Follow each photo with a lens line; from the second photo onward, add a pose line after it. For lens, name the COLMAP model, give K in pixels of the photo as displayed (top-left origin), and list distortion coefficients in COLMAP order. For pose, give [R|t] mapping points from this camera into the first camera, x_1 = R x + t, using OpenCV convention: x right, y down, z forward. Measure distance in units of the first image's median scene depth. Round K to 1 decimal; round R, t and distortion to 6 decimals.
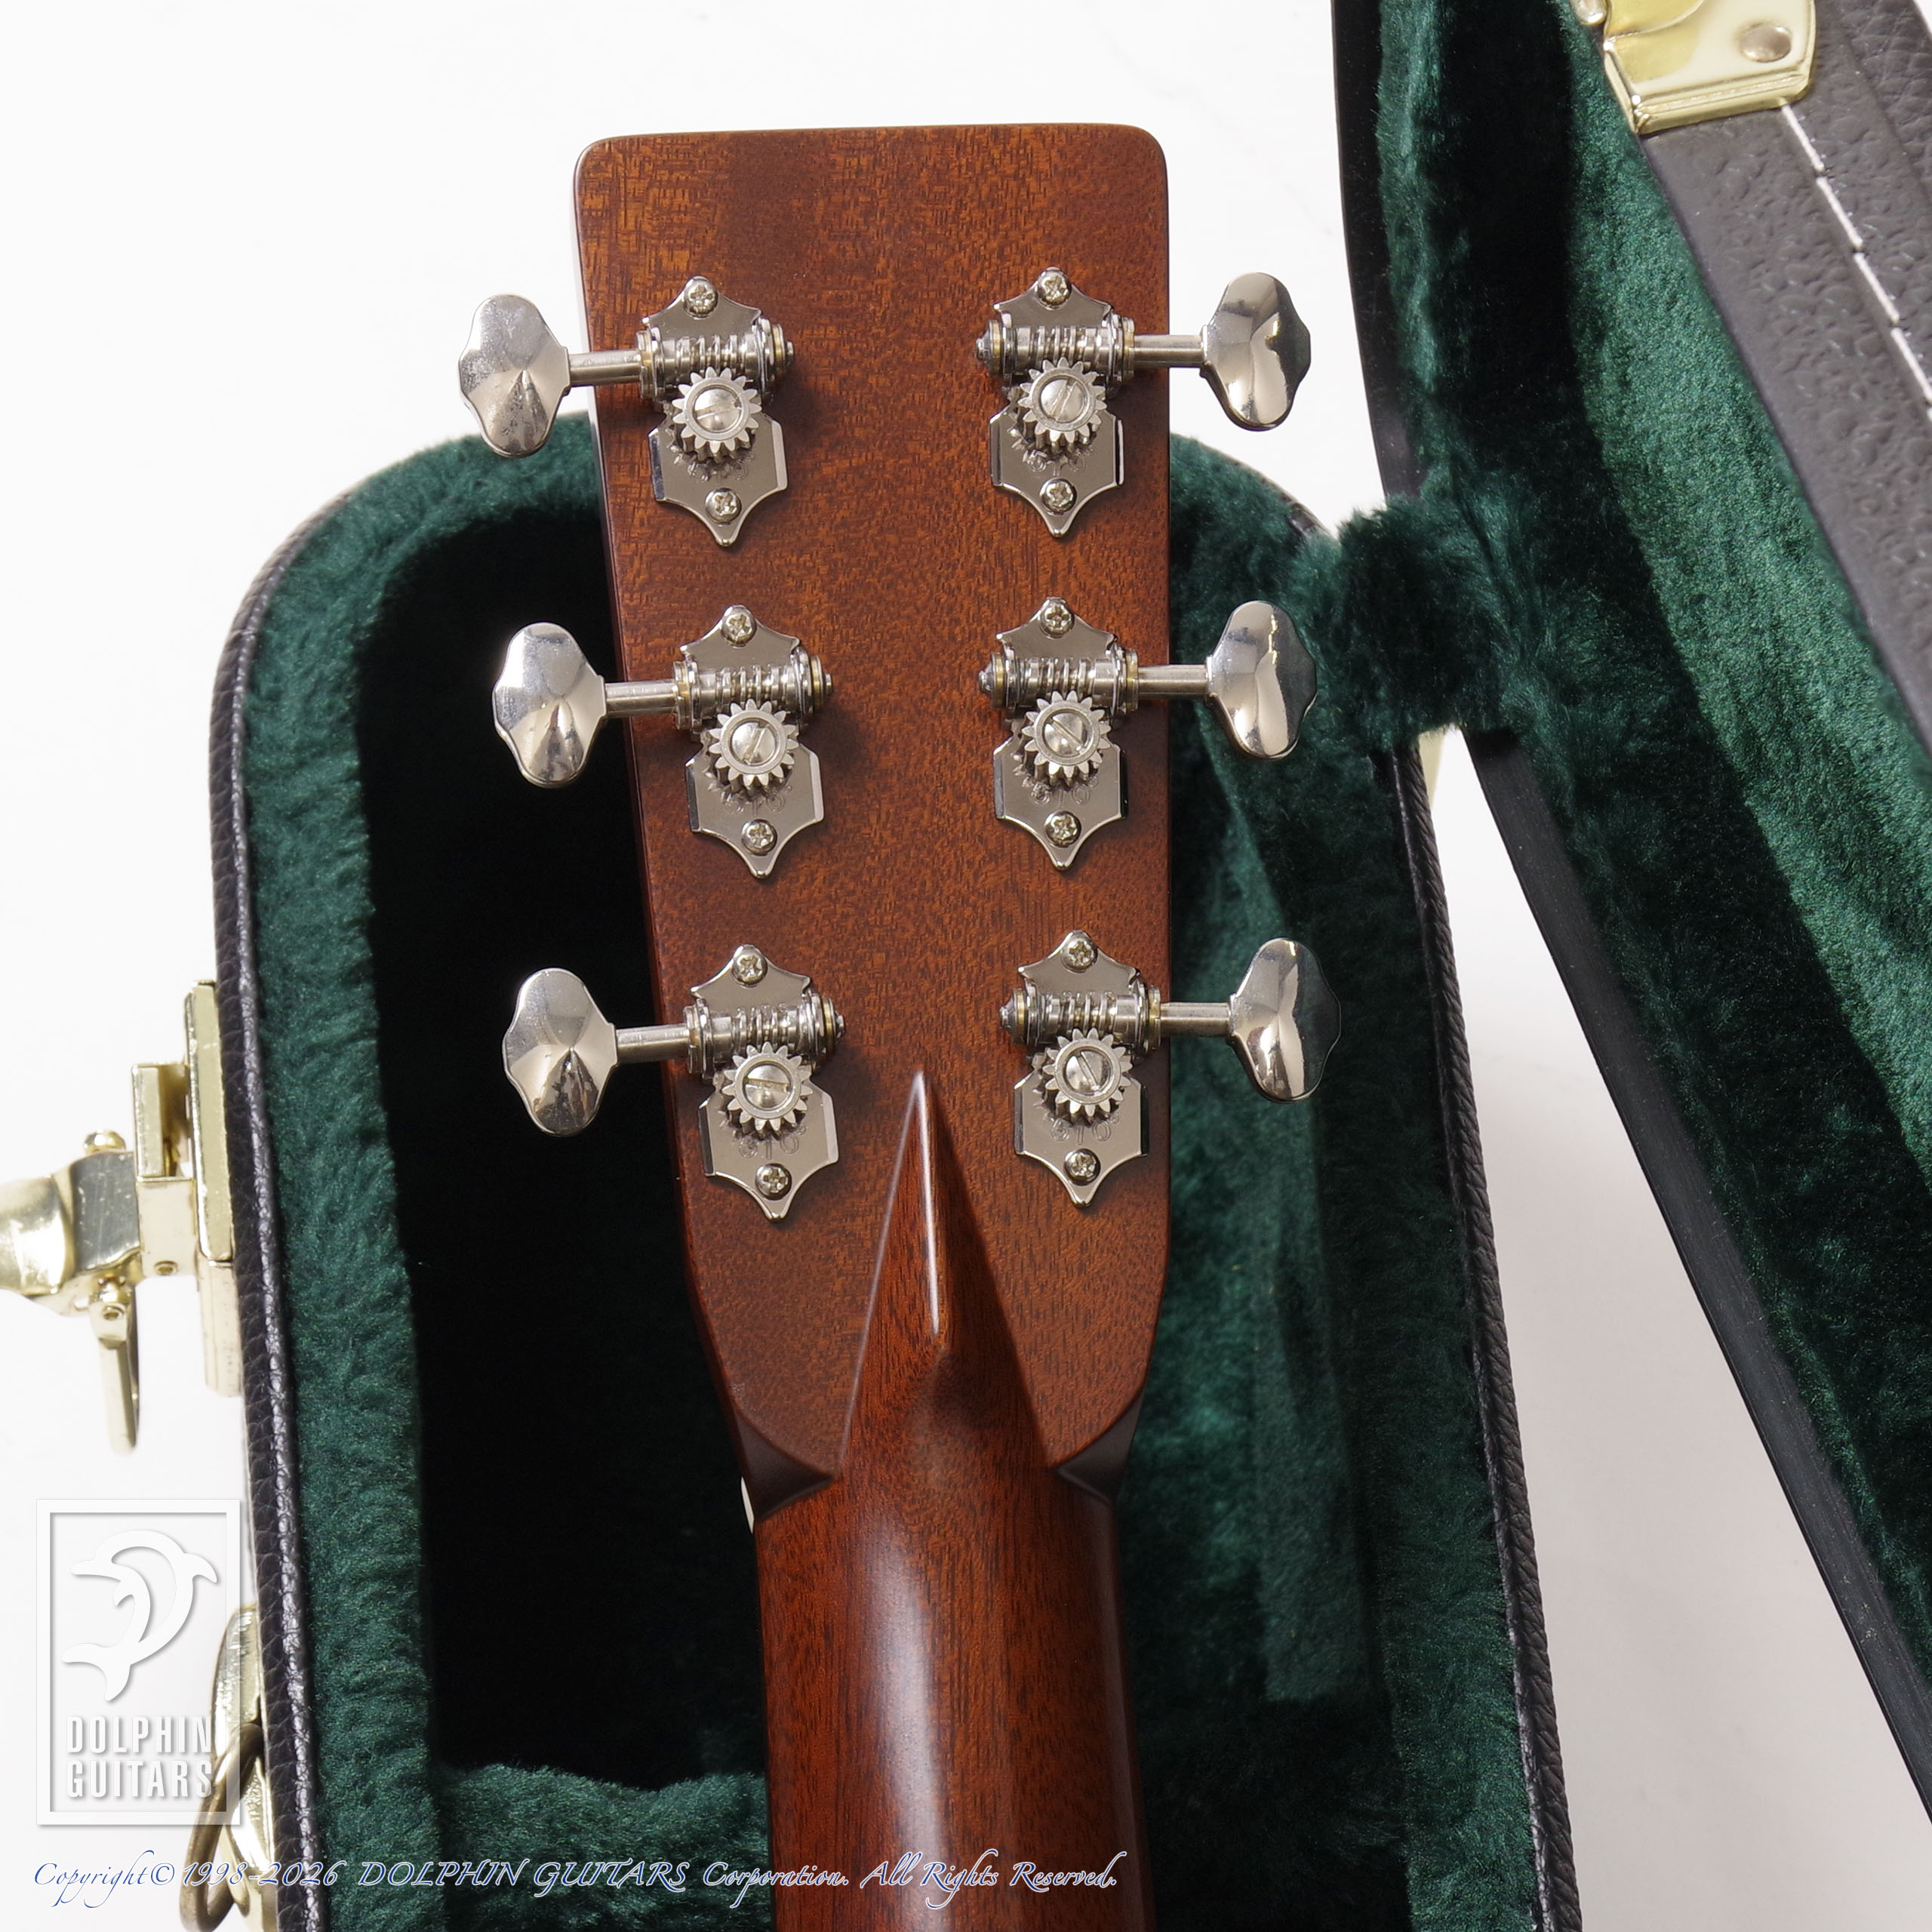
lens RADIAL K [[7461.1, 0, 867.2], [0, 7461.1, 1028.9], [0, 0, 1]] dist [0.175688, 0.000000]
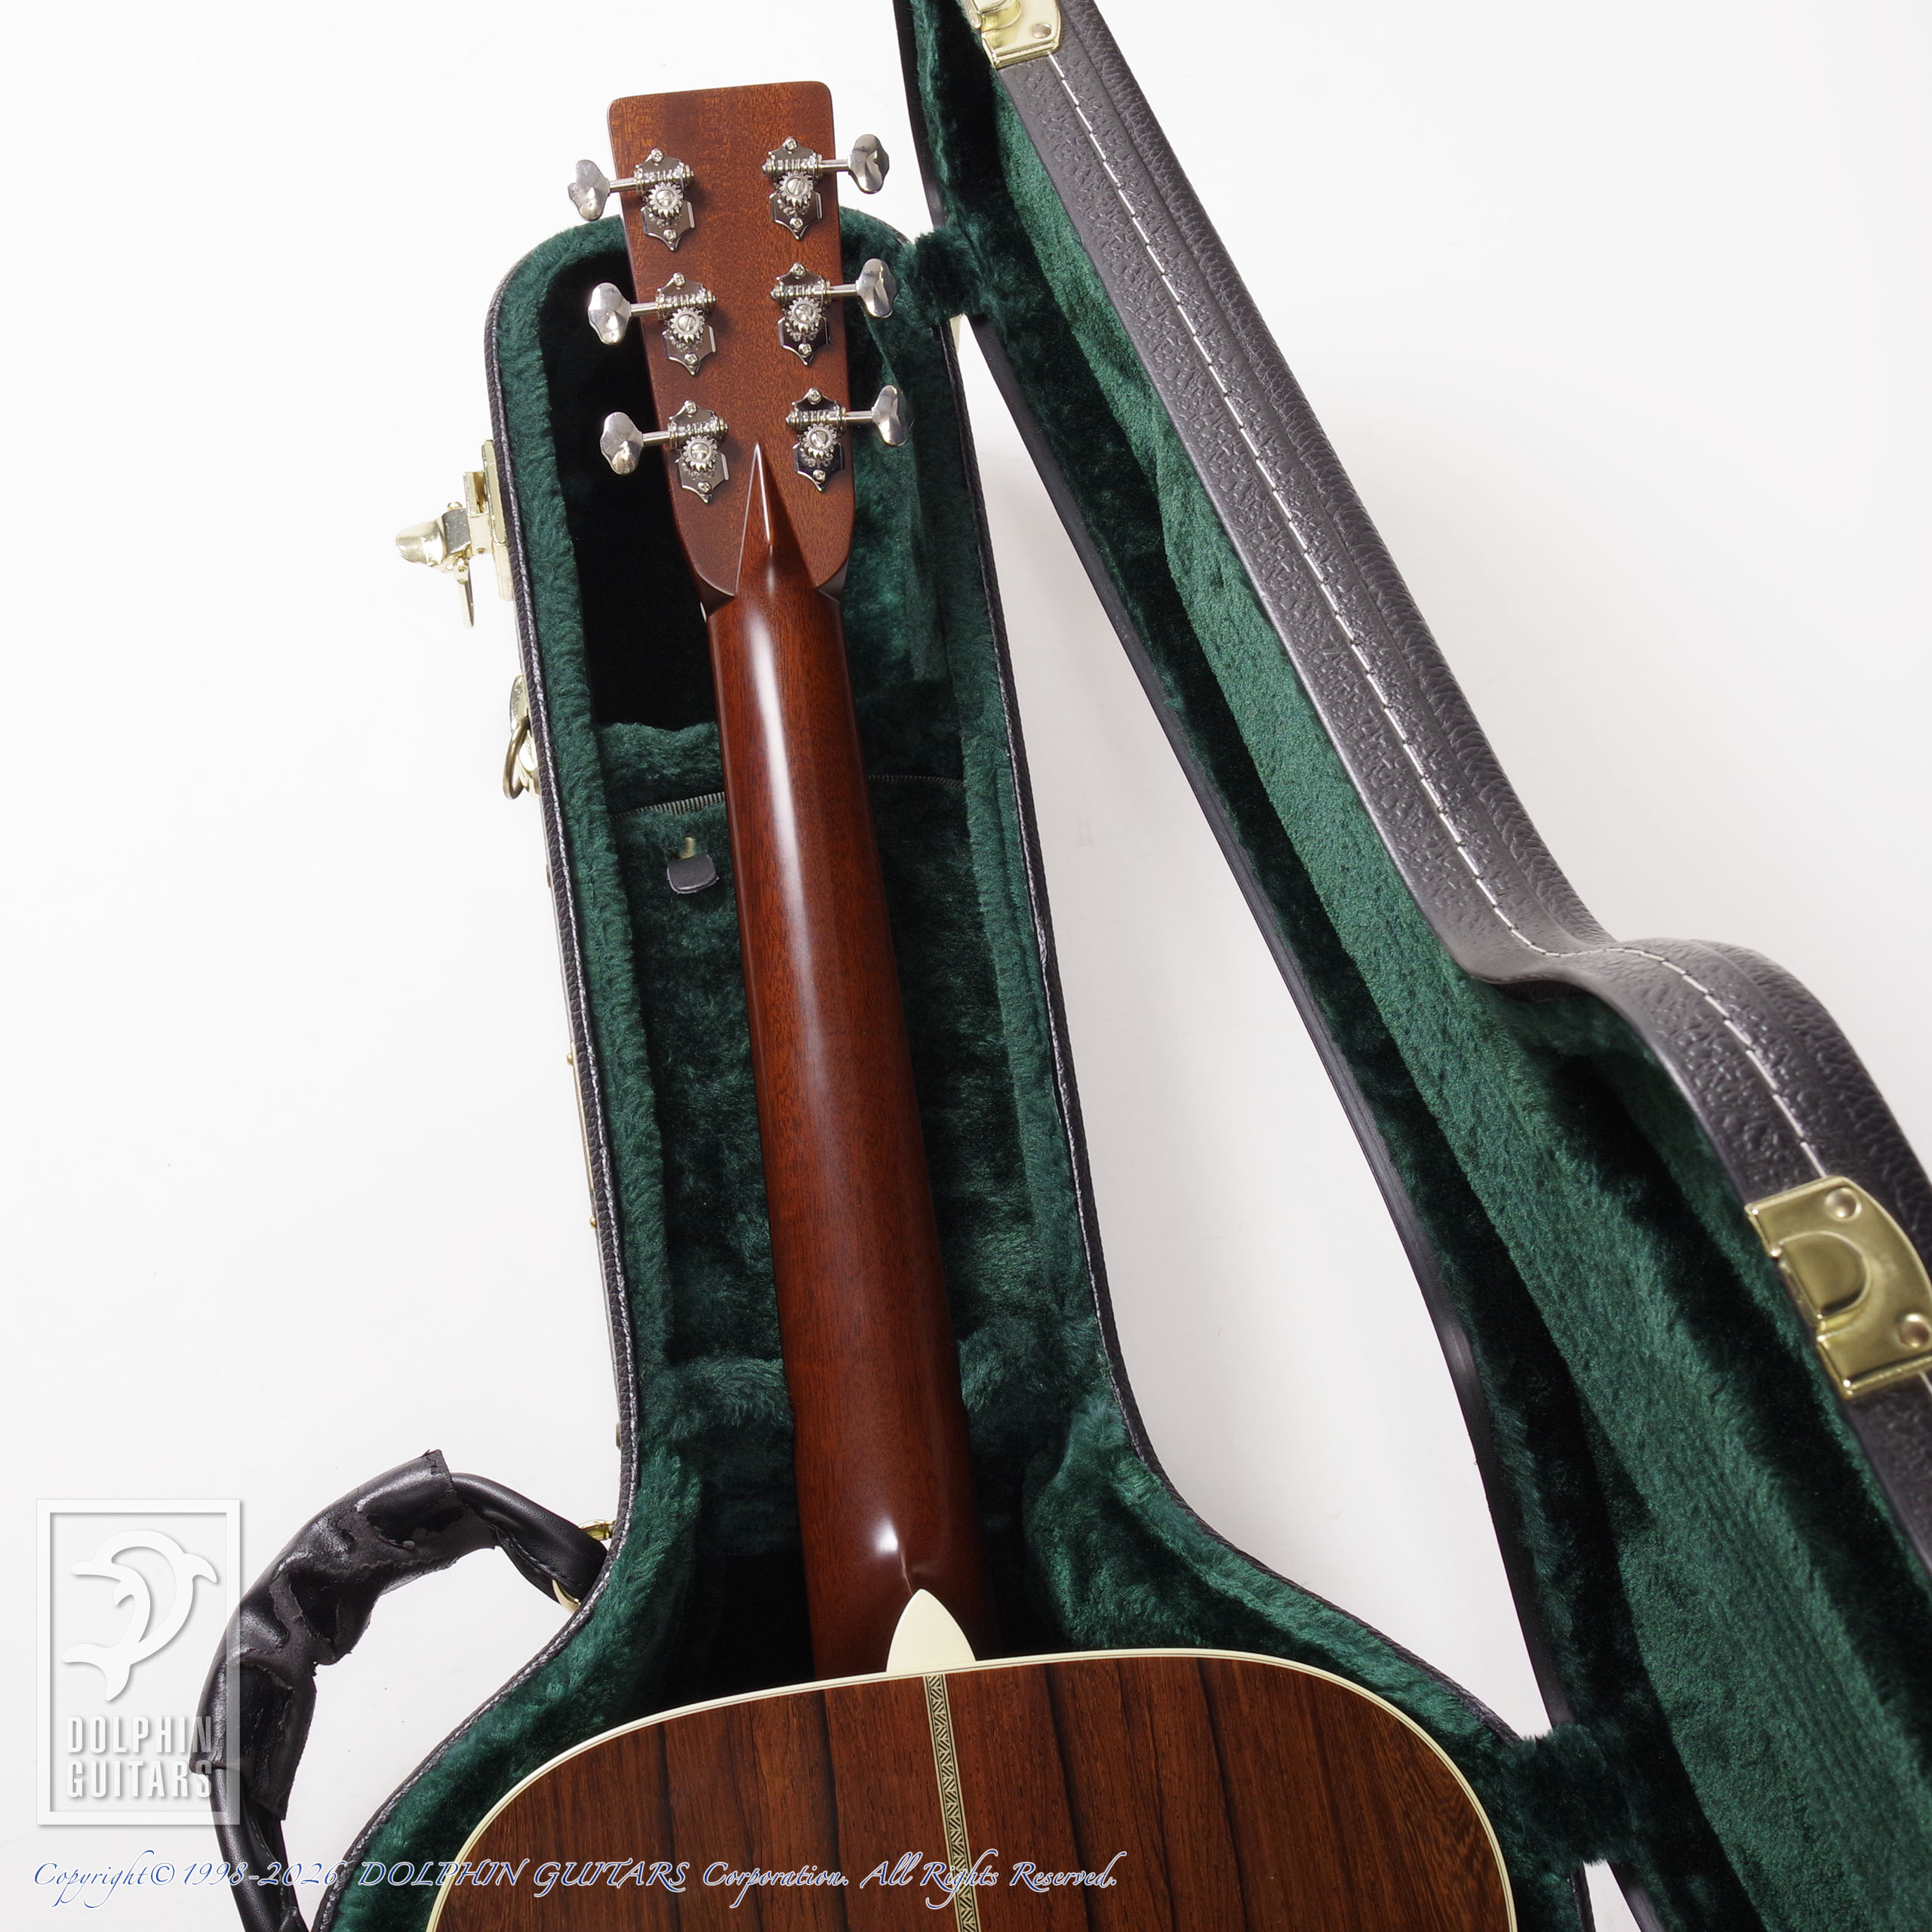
lens RADIAL K [[3611.3, 0, 795.0], [0, 3611.3, 952.3], [0, 0, 1]] dist [-0.030589, 0.000000]
pose [[0.998139, -0.059743, -0.012240, 0.023899], [0.060631, 0.993735, 0.093881, 0.061984], [0.006554, -0.094449, 0.995508, -0.281683]]
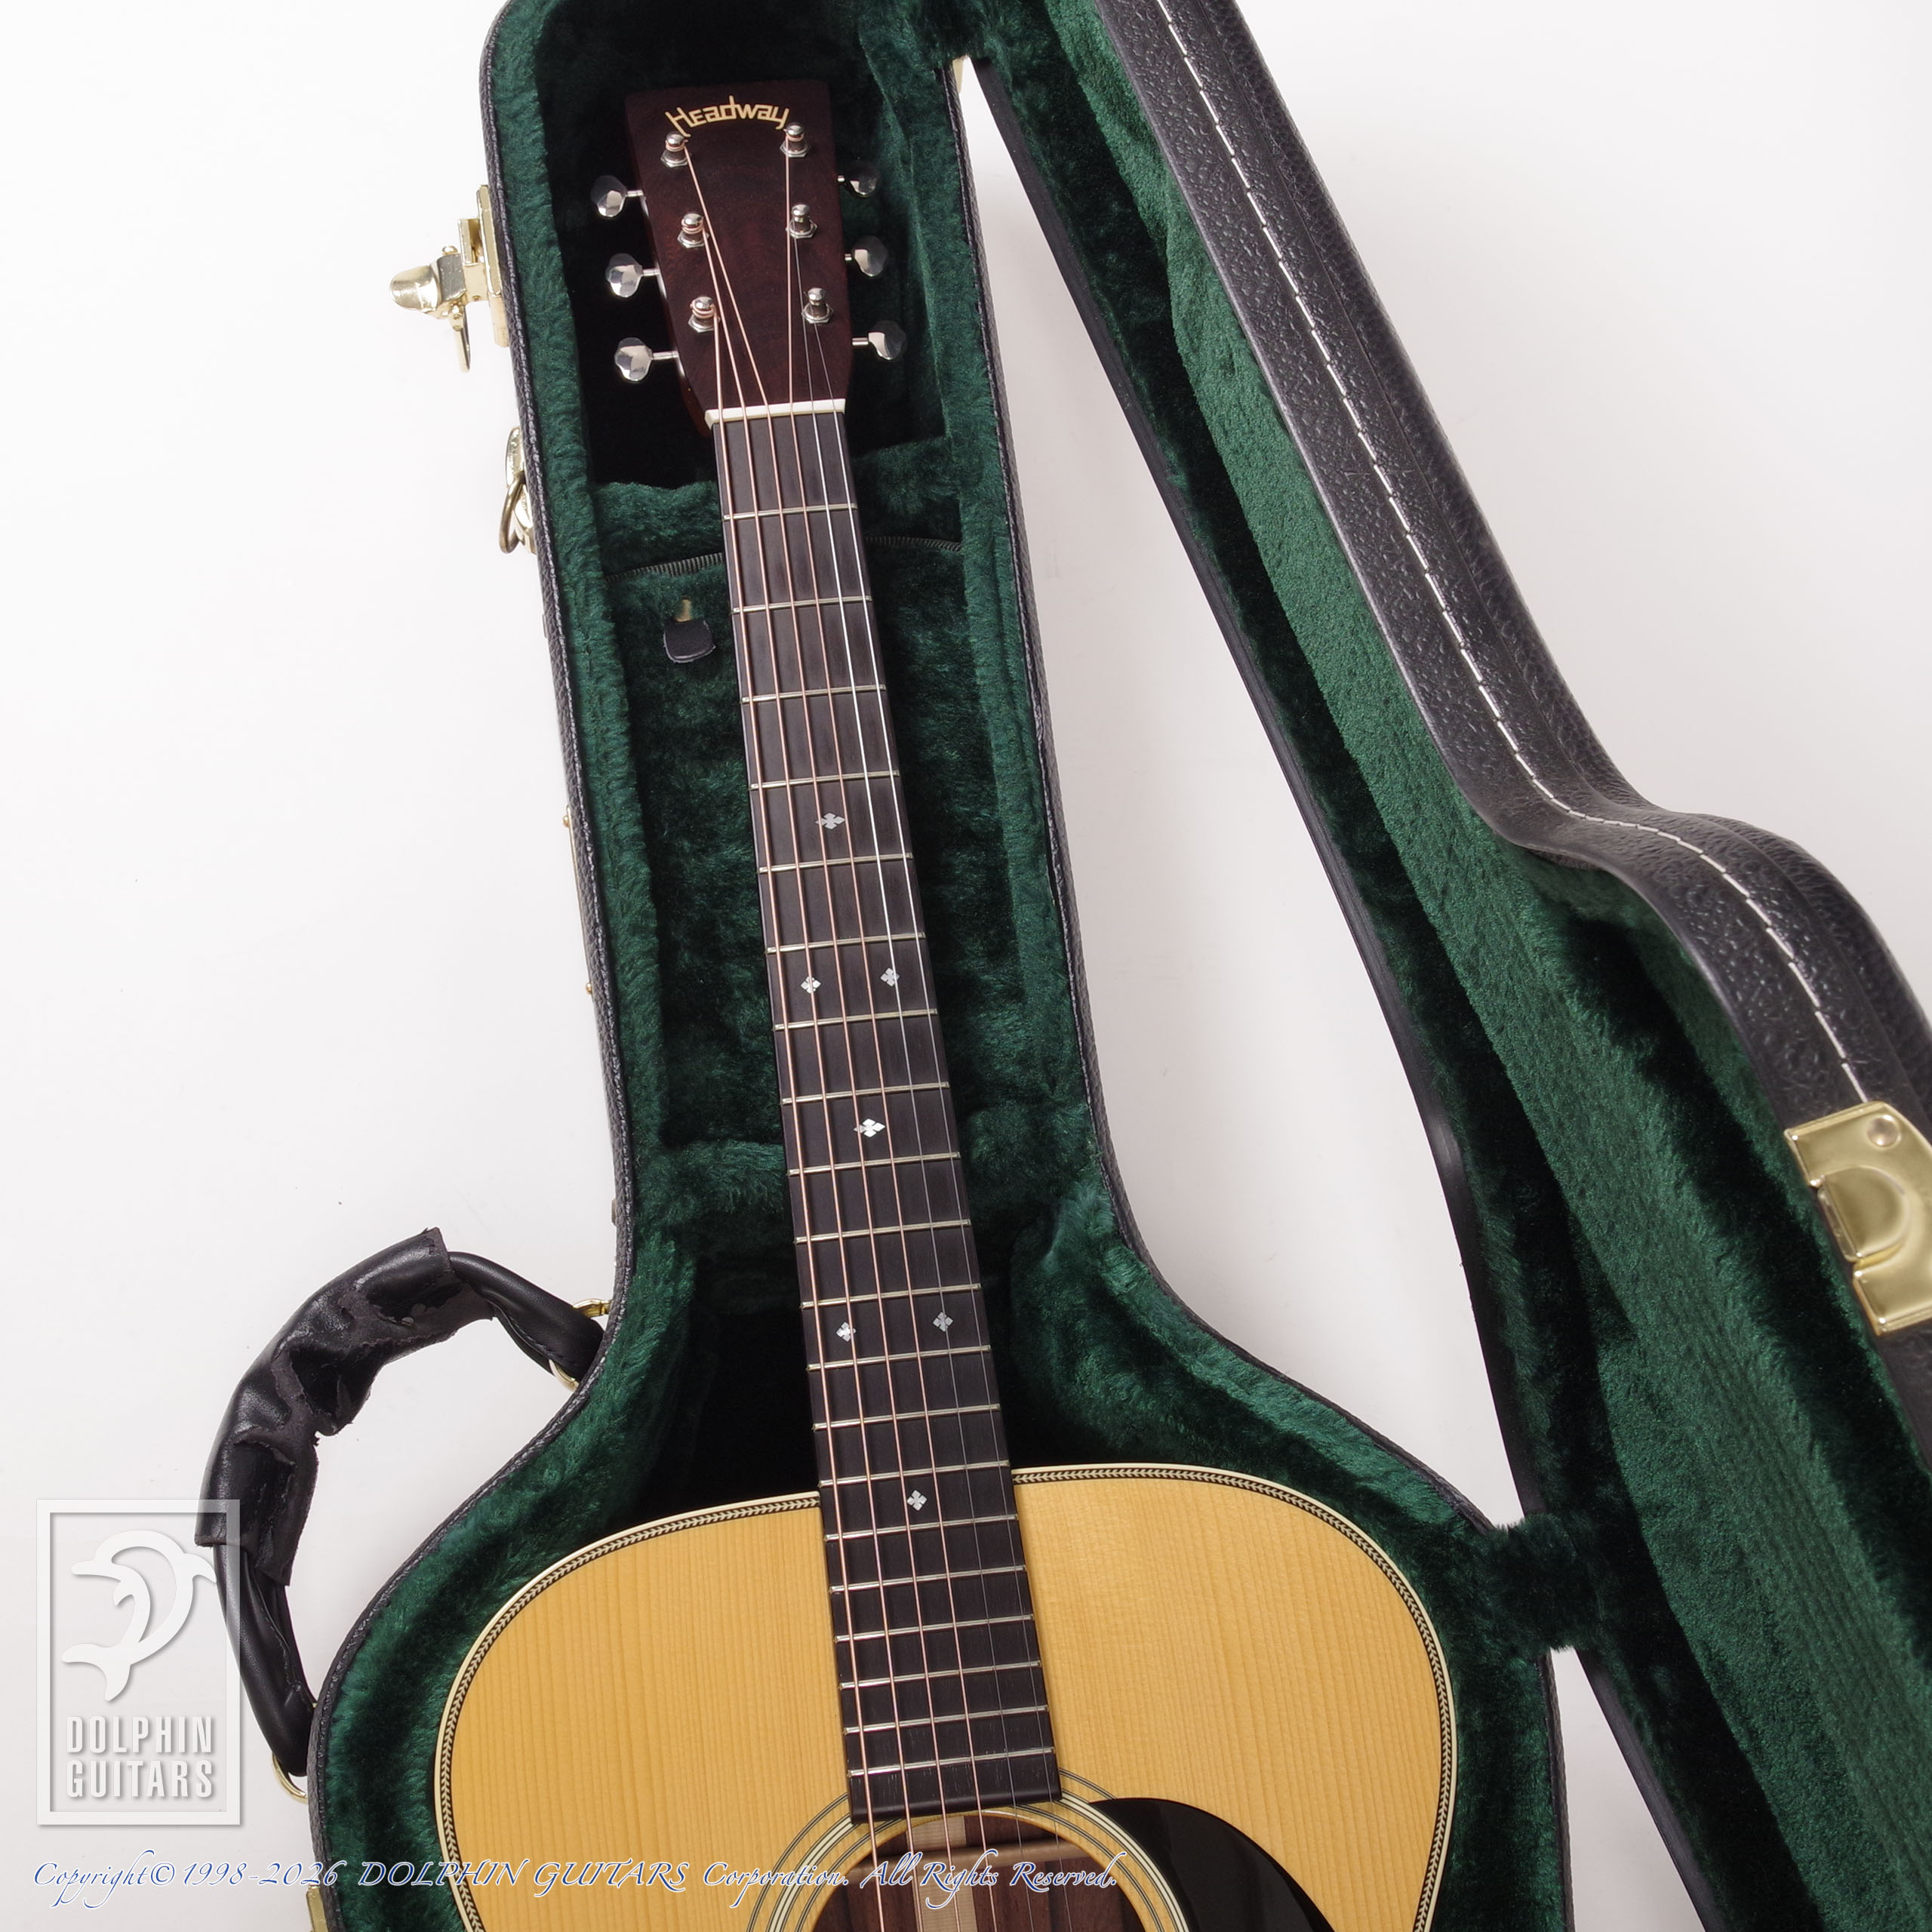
lens RADIAL K [[3312.7, 0, 765.0], [0, 3312.7, 973.0], [0, 0, 1]] dist [-0.058746, 0.000000]
pose [[0.998692, -0.047661, -0.018493, 0.016866], [0.050662, 0.971129, 0.233111, -0.002892], [0.006849, -0.233743, 0.972274, -0.174085]]
